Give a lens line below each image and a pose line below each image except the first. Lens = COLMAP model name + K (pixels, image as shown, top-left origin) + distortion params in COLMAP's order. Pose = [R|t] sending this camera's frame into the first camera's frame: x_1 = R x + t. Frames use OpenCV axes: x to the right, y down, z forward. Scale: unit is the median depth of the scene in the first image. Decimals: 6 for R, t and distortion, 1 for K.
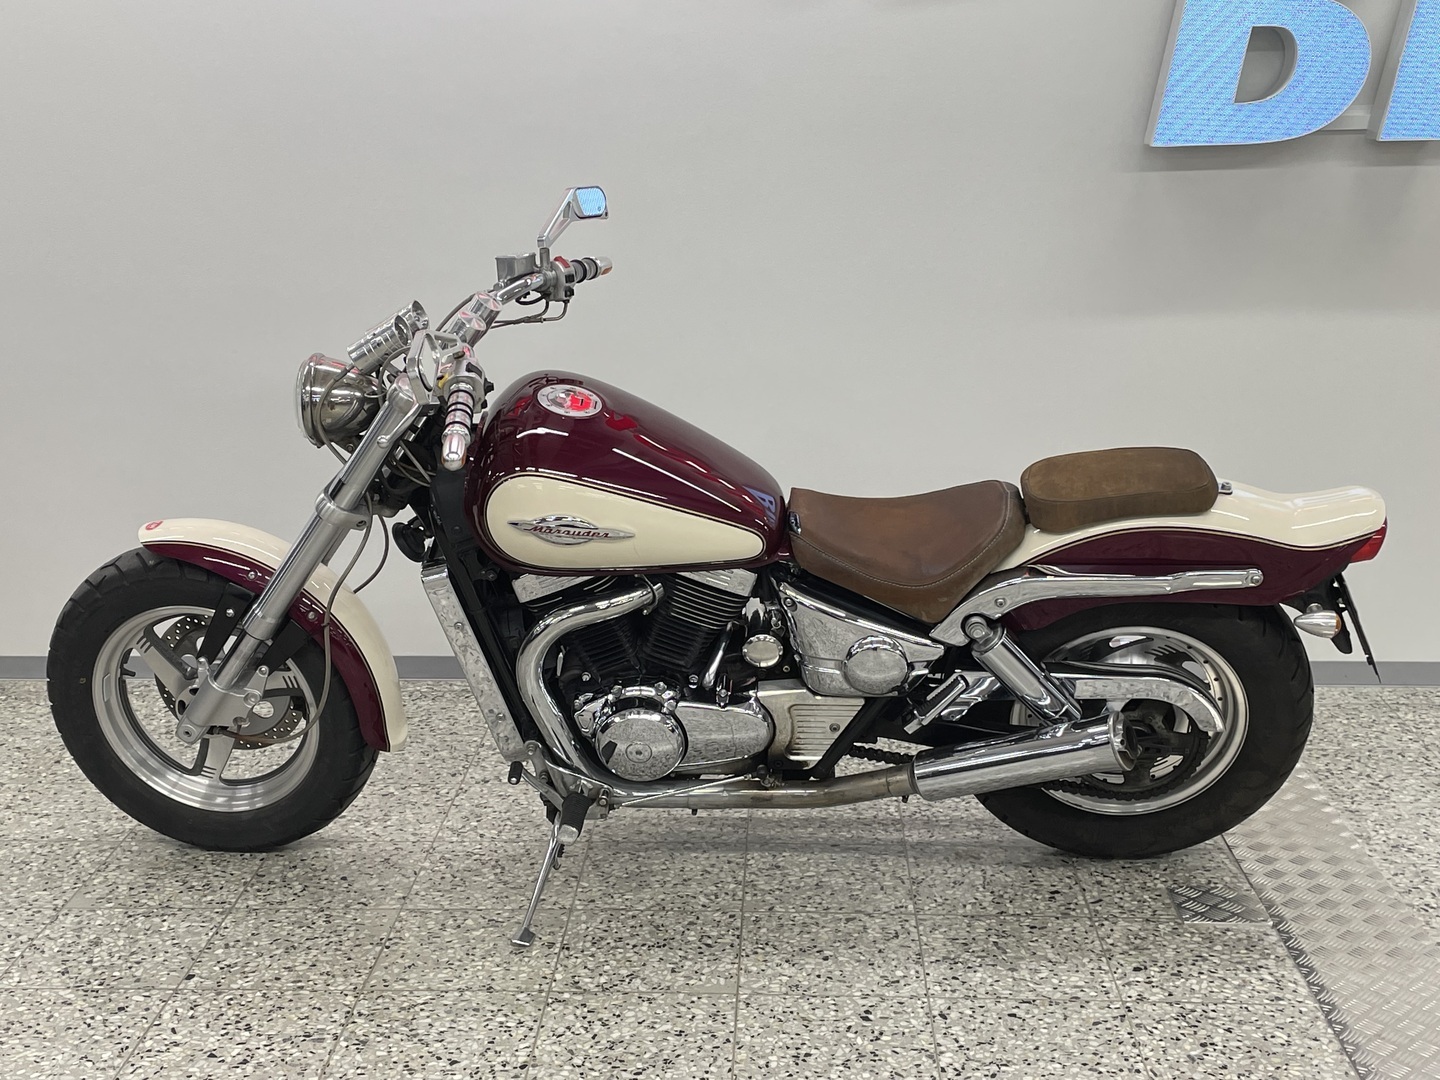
lens RADIAL K [[1863.2, 0, 691.9], [0, 1863.2, 575.0], [0, 0, 1]] dist [0.061546, 0.000000]
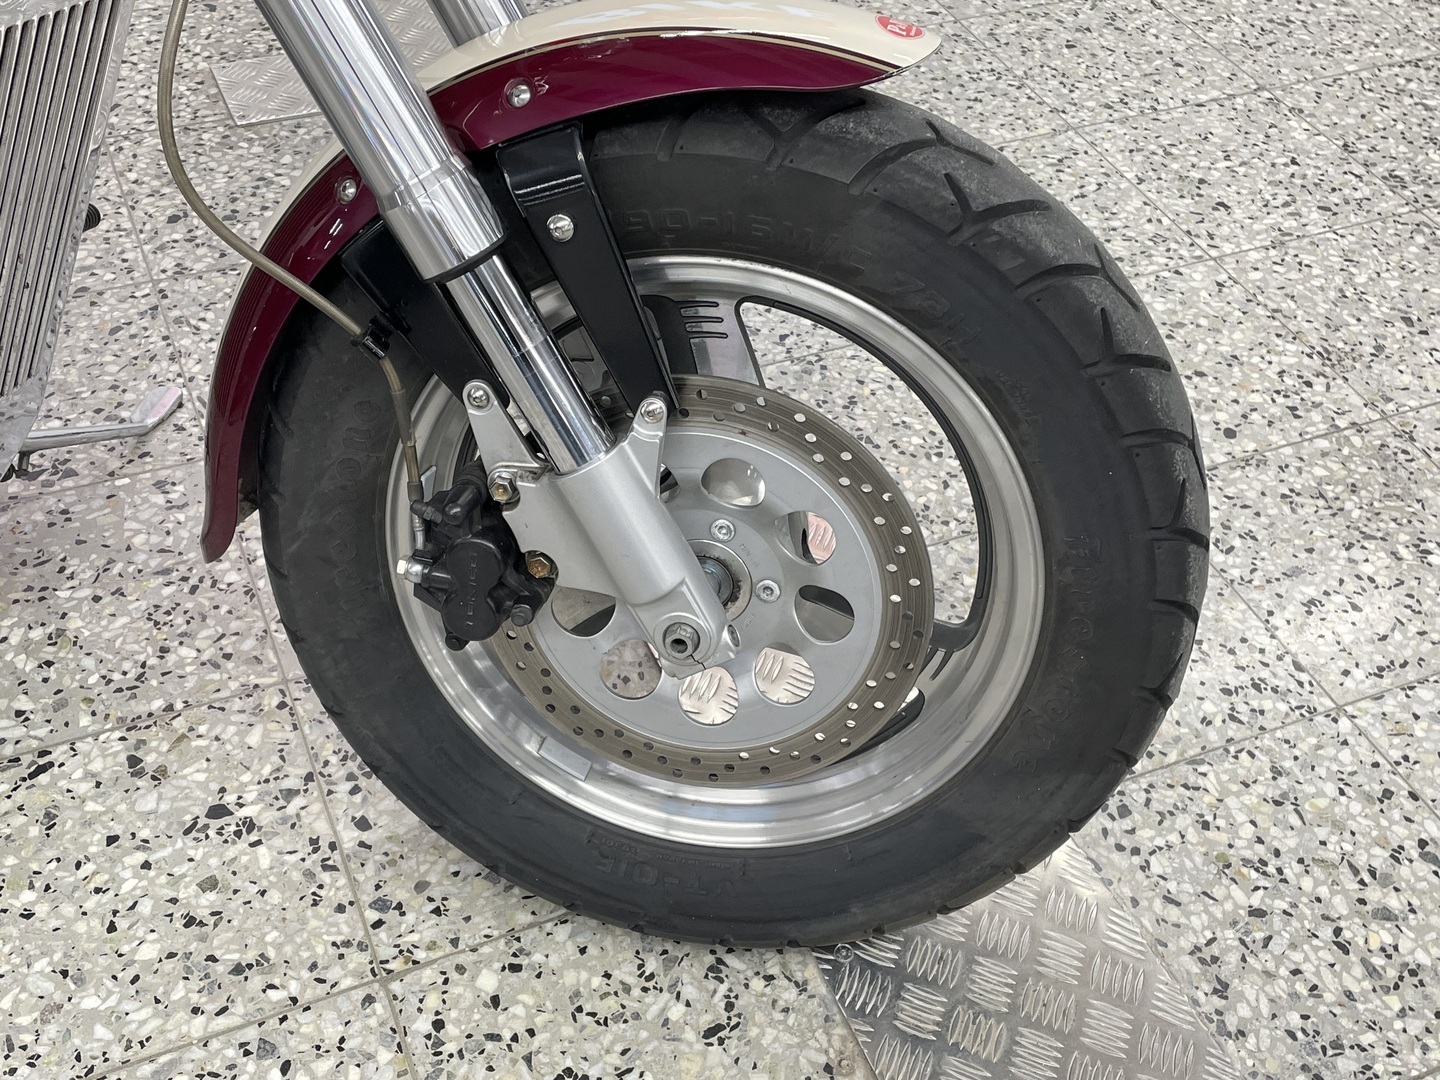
lens RADIAL K [[1656.2, 0, 713.6], [0, 1656.2, 524.4], [0, 0, 1]] dist [0.051925, 0.000000]
pose [[0.891325, -0.266313, 0.366902, 0.154667], [0.048058, 0.860228, 0.507639, 0.003557], [-0.450810, -0.434839, 0.779542, 0.369031]]
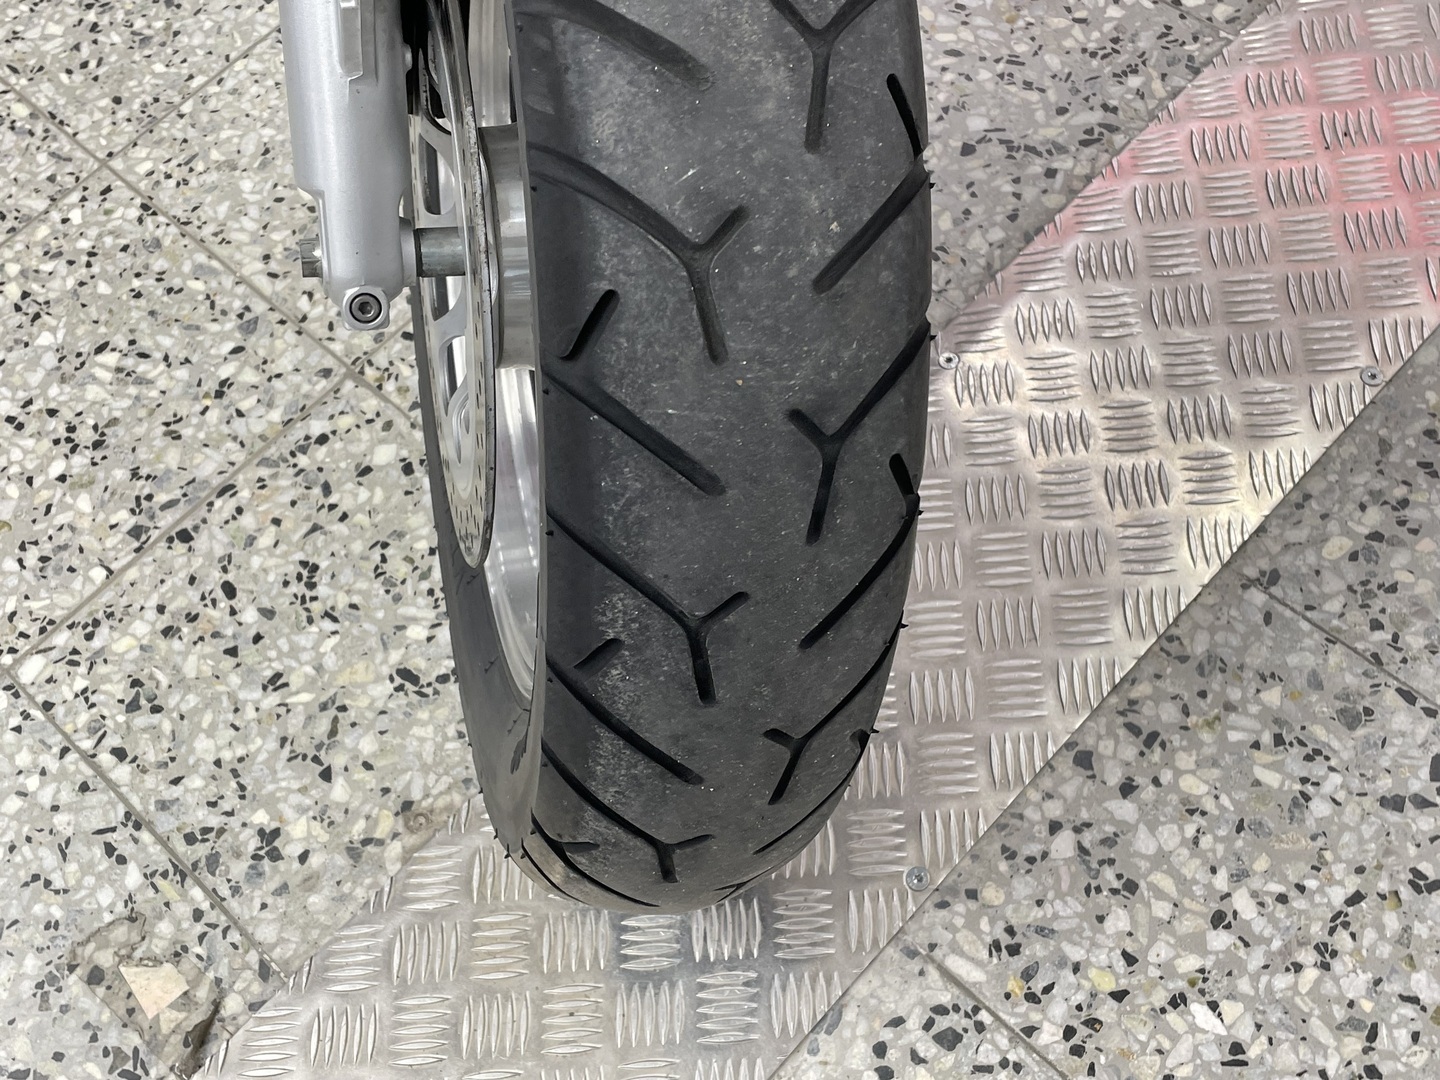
lens RADIAL K [[1656.2, 0, 715.8], [0, 1656.2, 534.6], [0, 0, 1]] dist [0.051925, 0.000000]
pose [[0.754668, 0.533467, -0.381955, 0.423644], [-0.053480, 0.630232, 0.774563, 0.017870], [0.653924, -0.564111, 0.504146, 0.504987]]
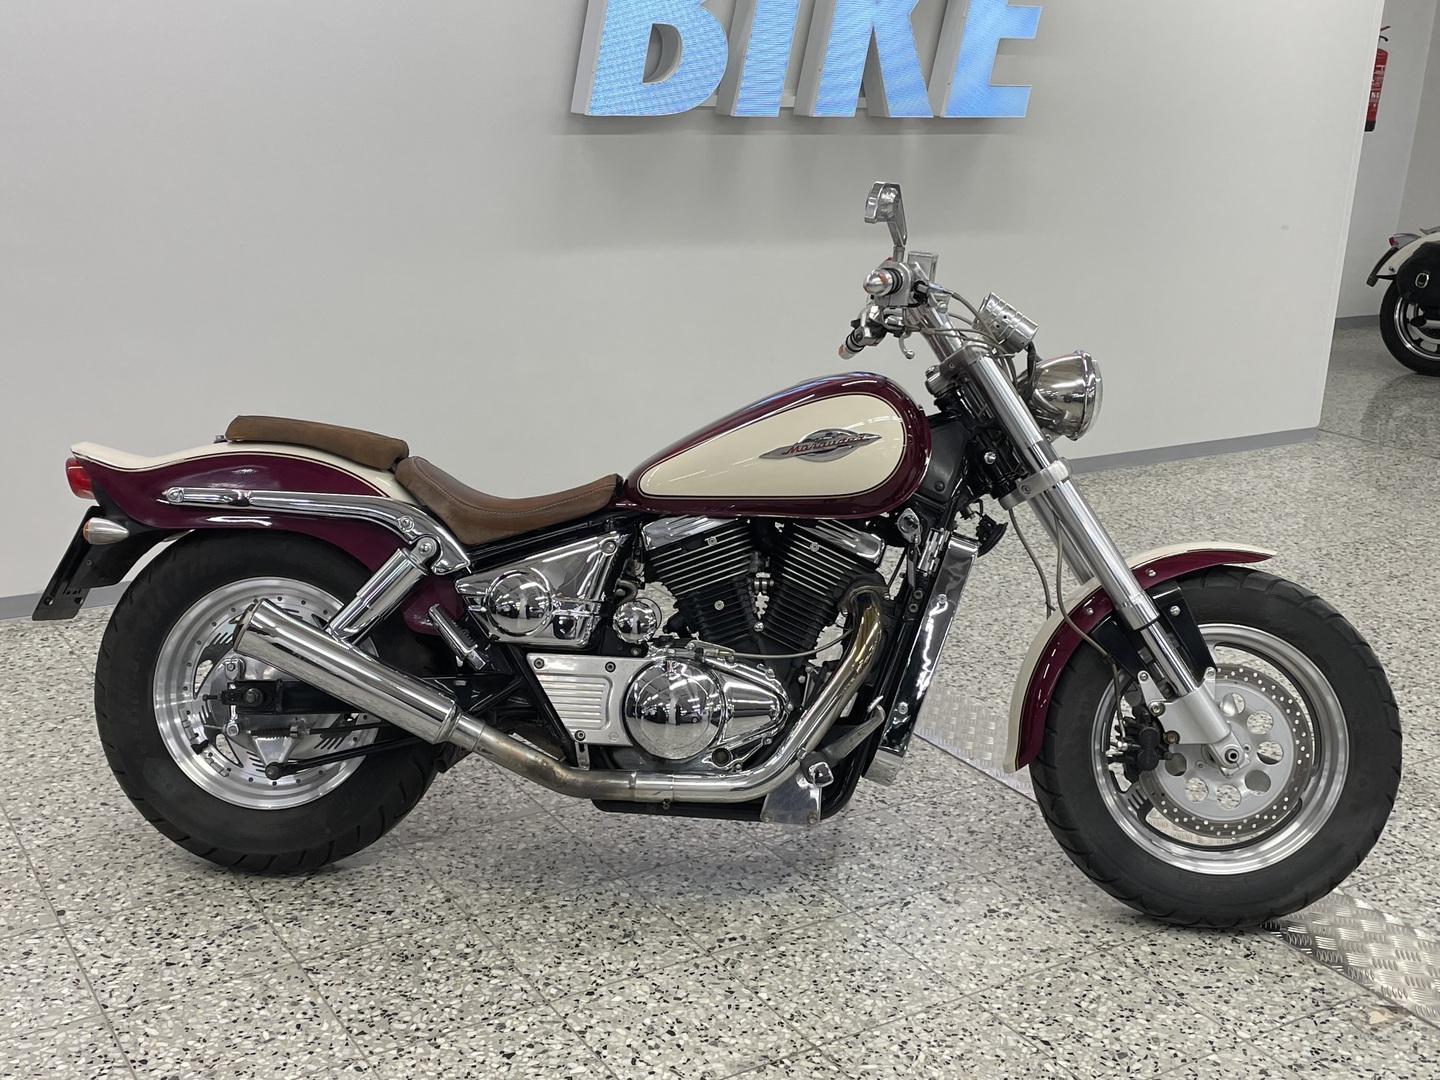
lens RADIAL K [[1656.2, 0, 687.4], [0, 1656.2, 560.4], [0, 0, 1]] dist [0.051925, 0.000000]
pose [[0.822414, -0.130226, 0.553784, -0.462269], [0.101516, 0.991417, 0.082379, -0.021018], [-0.559759, -0.011532, 0.828575, 0.036270]]
